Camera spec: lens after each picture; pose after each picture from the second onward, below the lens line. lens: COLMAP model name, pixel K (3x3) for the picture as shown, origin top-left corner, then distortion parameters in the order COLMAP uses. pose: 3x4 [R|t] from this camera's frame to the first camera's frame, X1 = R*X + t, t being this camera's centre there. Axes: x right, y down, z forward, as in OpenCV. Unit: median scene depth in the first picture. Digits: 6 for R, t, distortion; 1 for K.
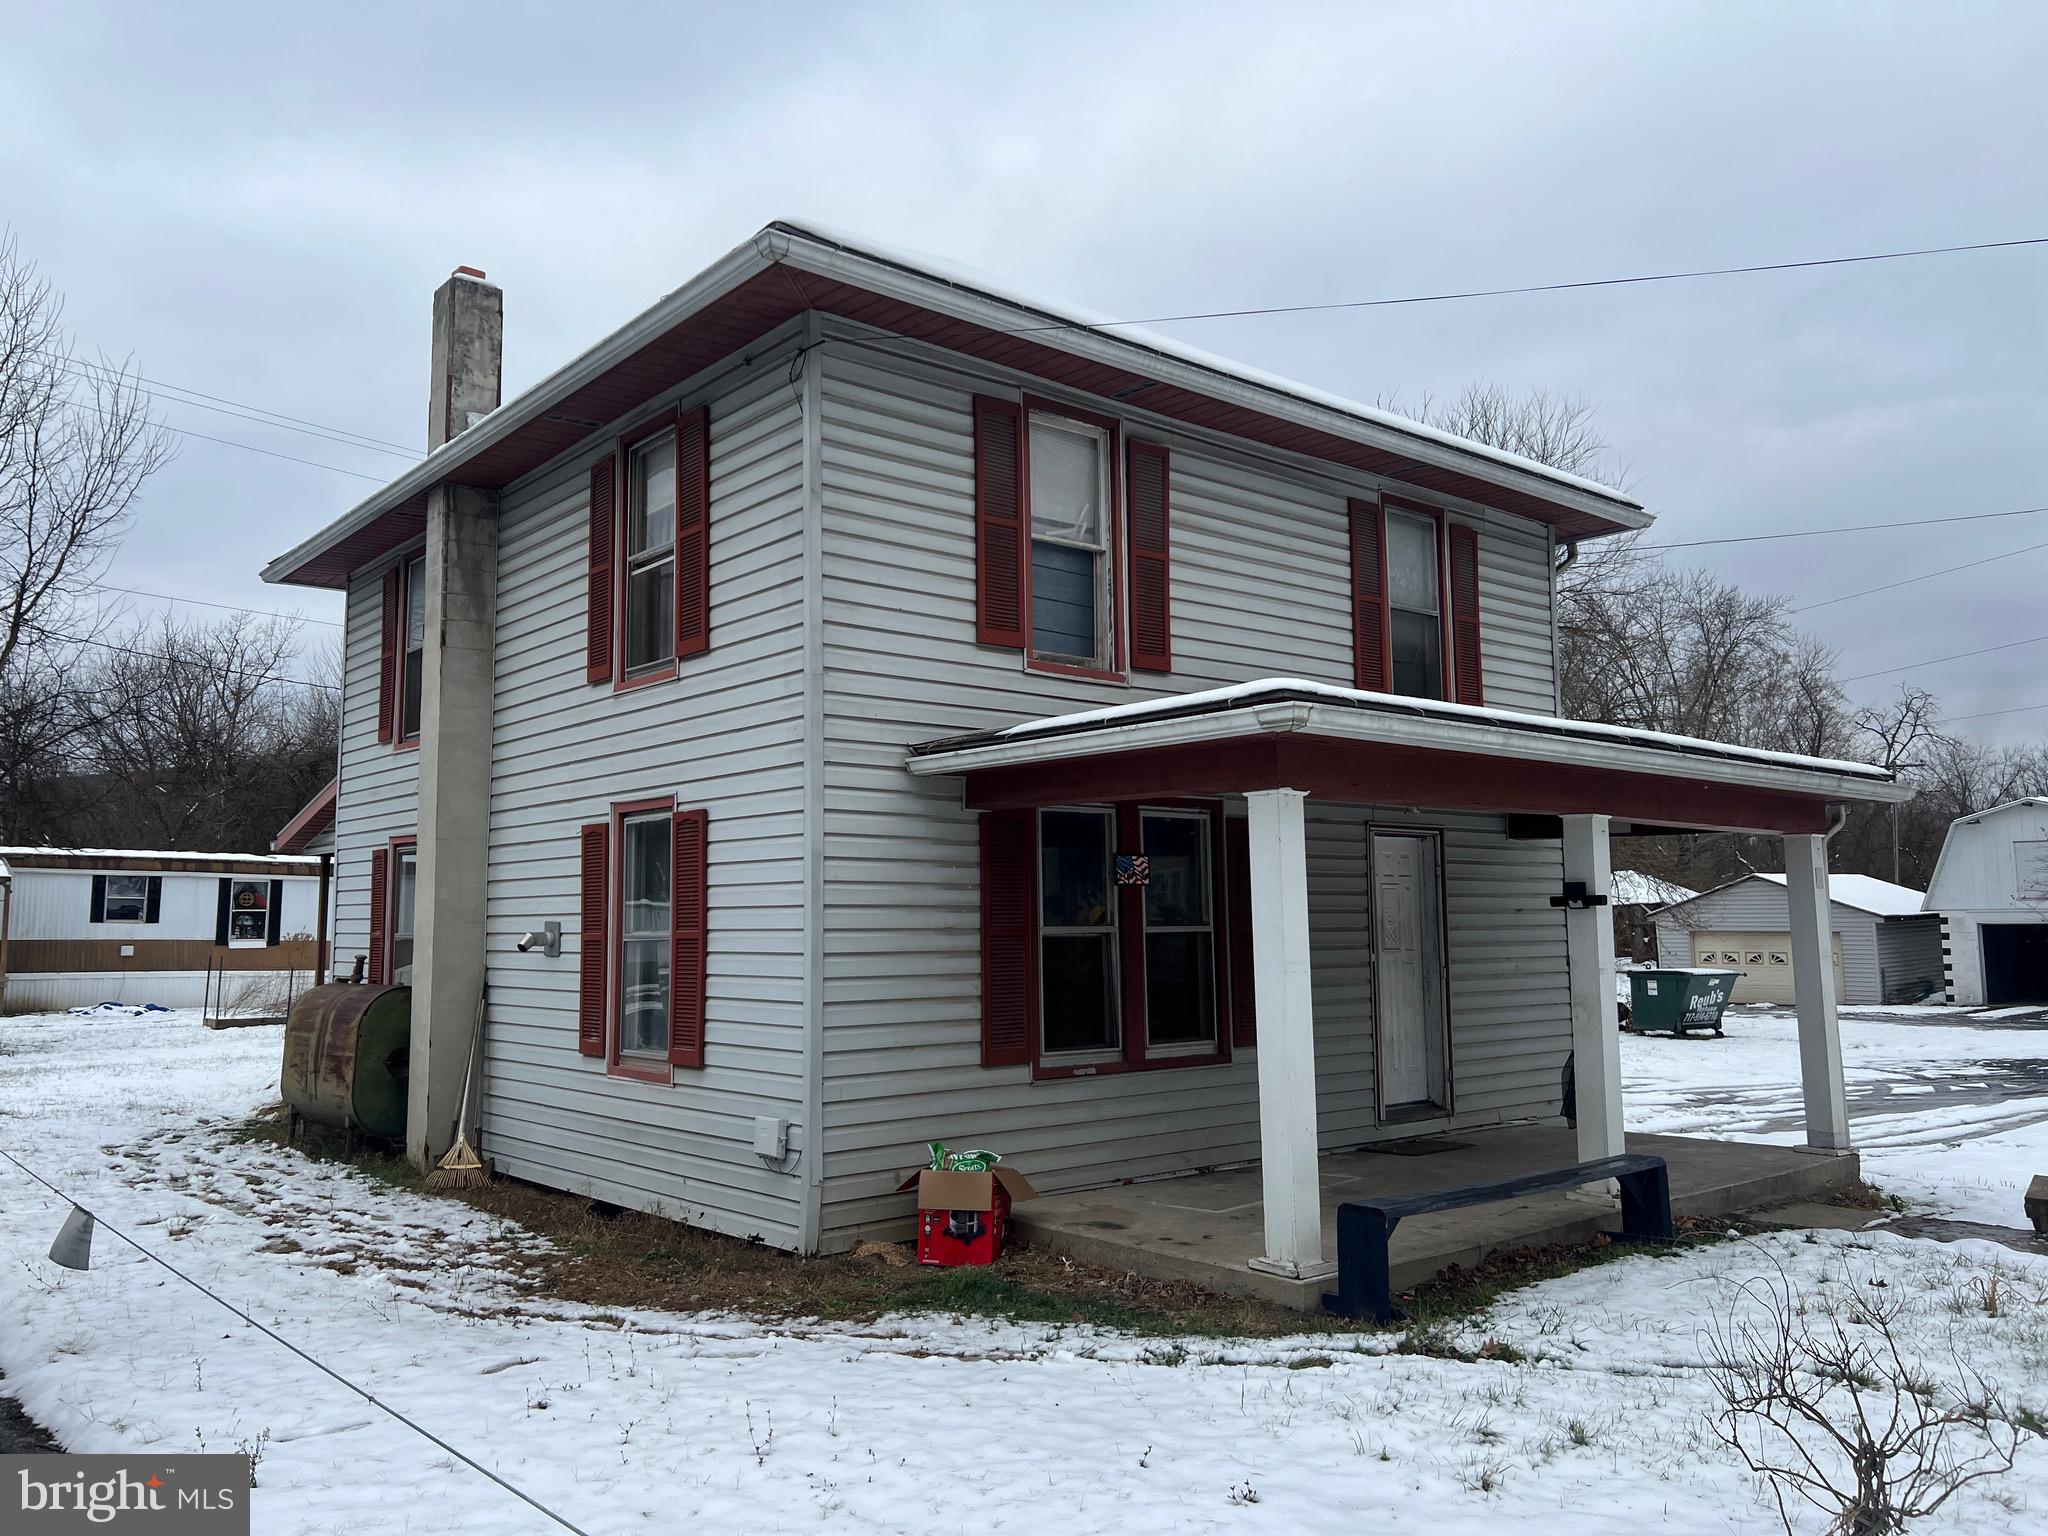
lens RADIAL K [[1548.2, 0, 1015.4], [0, 1548.2, 755.7], [0, 0, 1]] dist [0.054281, -0.046879]
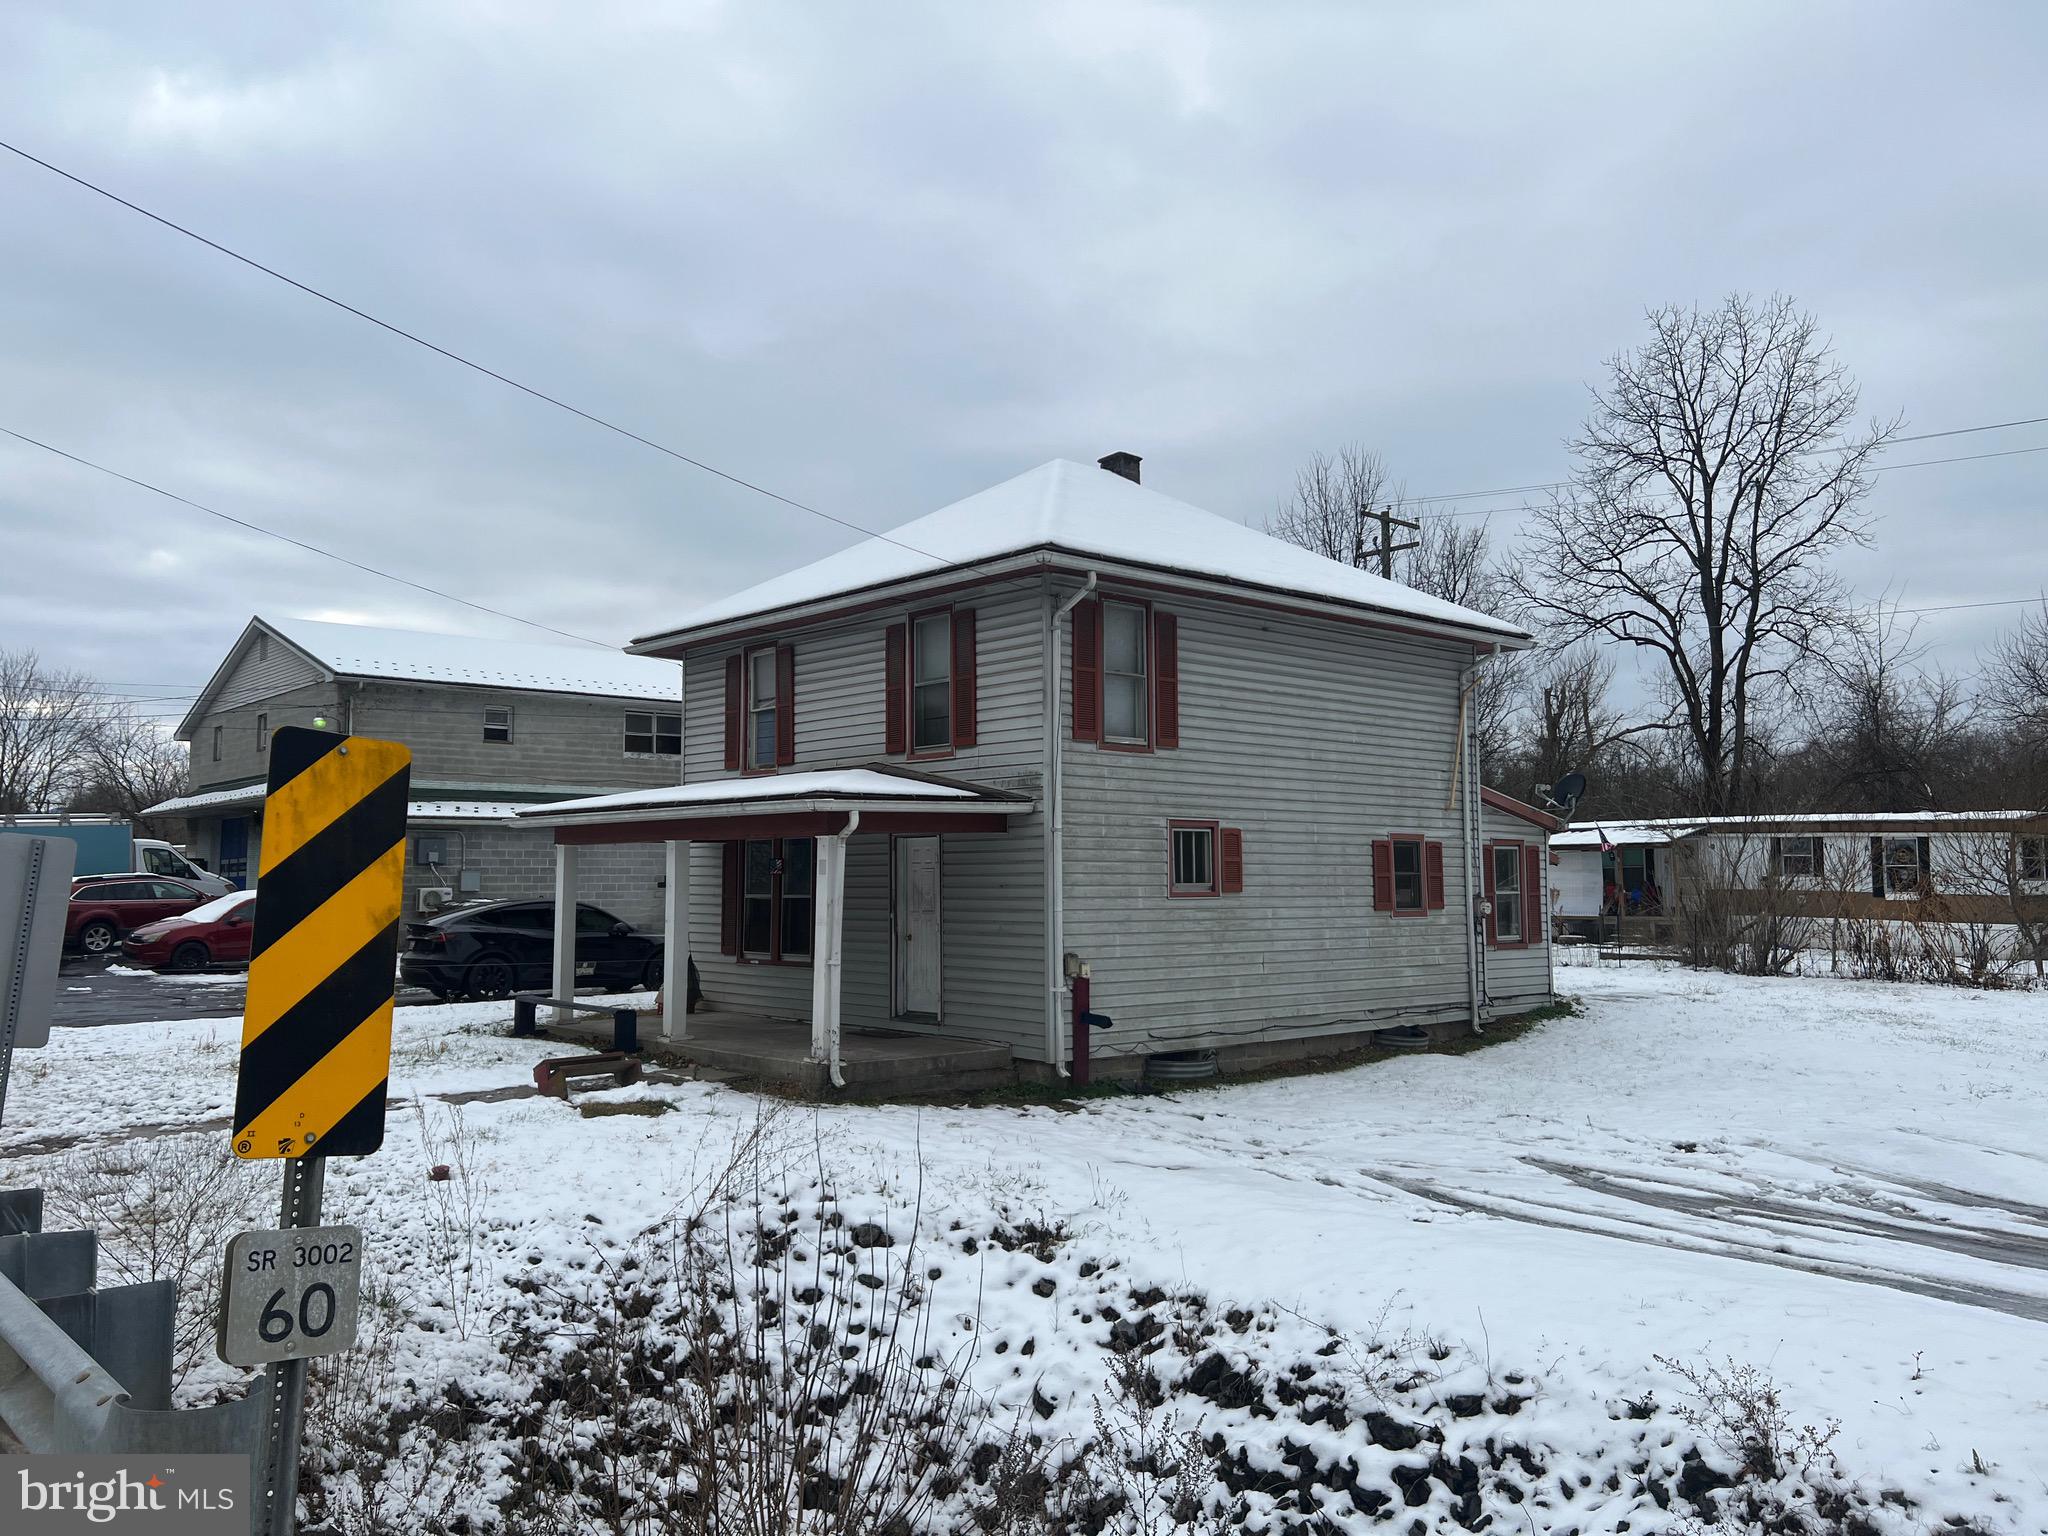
lens RADIAL K [[1548.2, 0, 1020.6], [0, 1548.2, 741.3], [0, 0, 1]] dist [0.054281, -0.046879]
pose [[0.038715, -0.082070, -0.995874, 2.083007], [0.111668, 0.990734, -0.077305, 0.102289], [0.992991, -0.108215, 0.047521, 1.220333]]
